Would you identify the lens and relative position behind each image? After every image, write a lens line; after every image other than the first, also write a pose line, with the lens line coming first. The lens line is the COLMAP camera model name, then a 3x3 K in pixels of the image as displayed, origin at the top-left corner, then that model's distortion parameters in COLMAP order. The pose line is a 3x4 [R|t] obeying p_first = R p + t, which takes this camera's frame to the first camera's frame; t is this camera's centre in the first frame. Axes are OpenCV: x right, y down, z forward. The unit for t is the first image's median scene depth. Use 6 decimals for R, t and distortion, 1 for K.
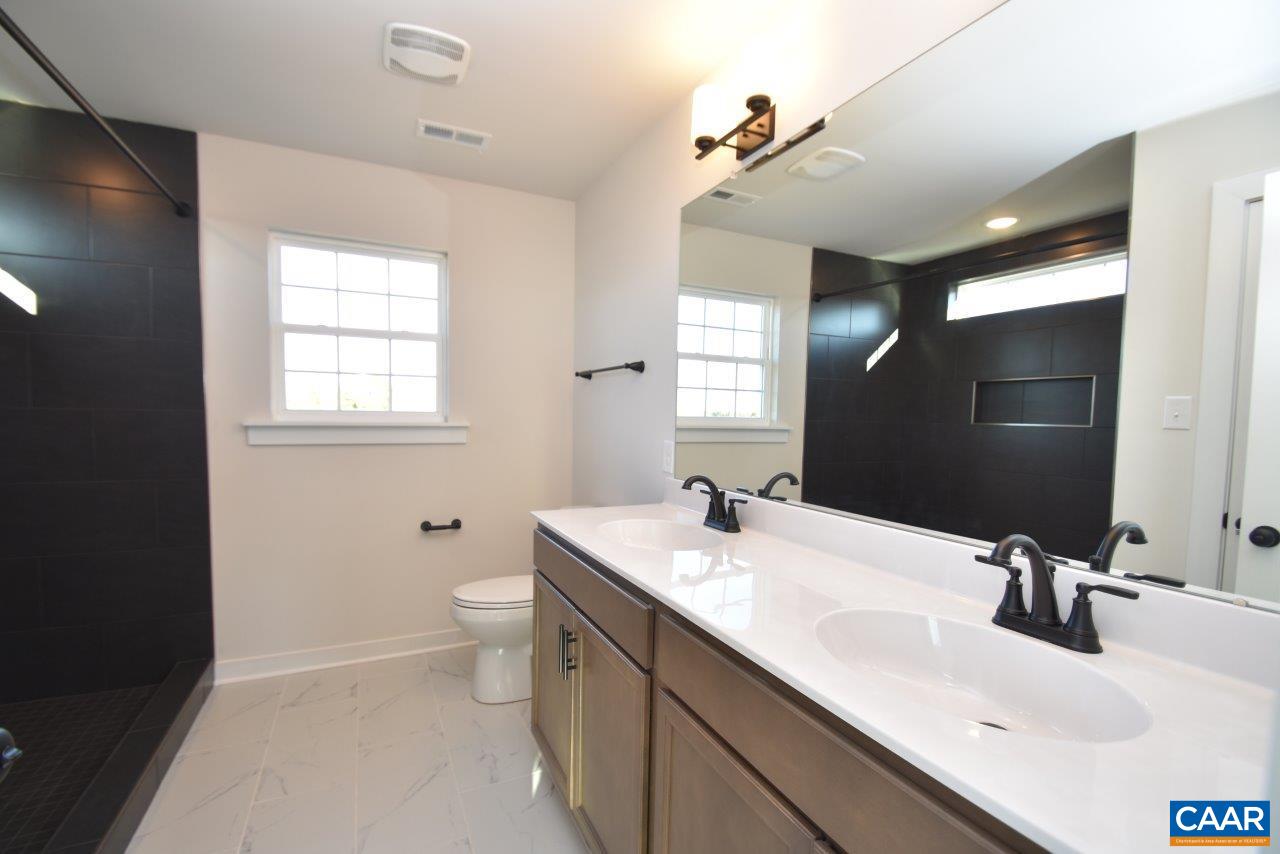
lens RADIAL K [[523.9, 0, 616.0], [0, 523.9, 435.5], [0, 0, 1]] dist [0.012882, -0.012947]
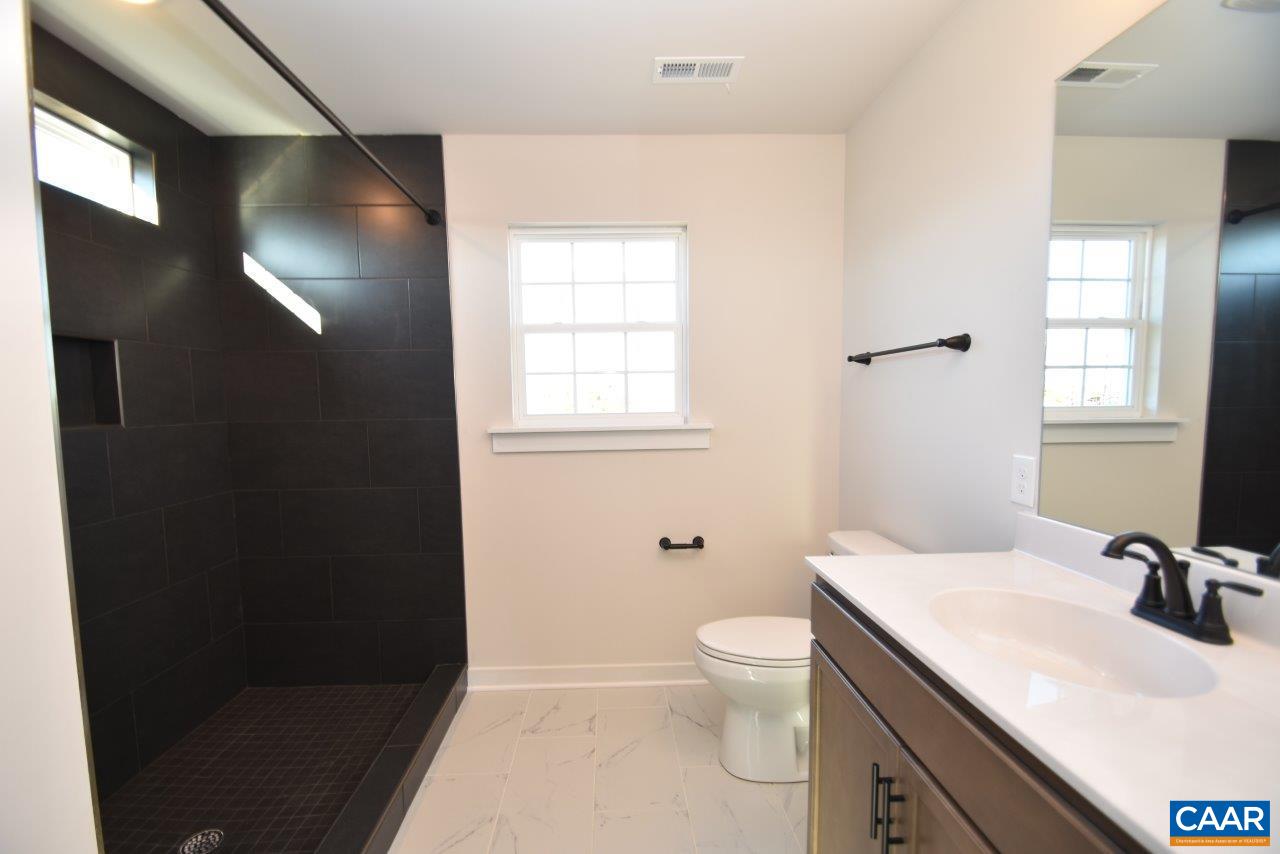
lens RADIAL K [[523.9, 0, 616.0], [0, 523.9, 435.5], [0, 0, 1]] dist [0.012882, -0.012947]
pose [[0.907437, 0.001869, -0.420183, -0.079148], [0.008255, 0.999718, 0.022274, -0.031388], [0.420106, -0.023681, 0.907166, 0.202773]]
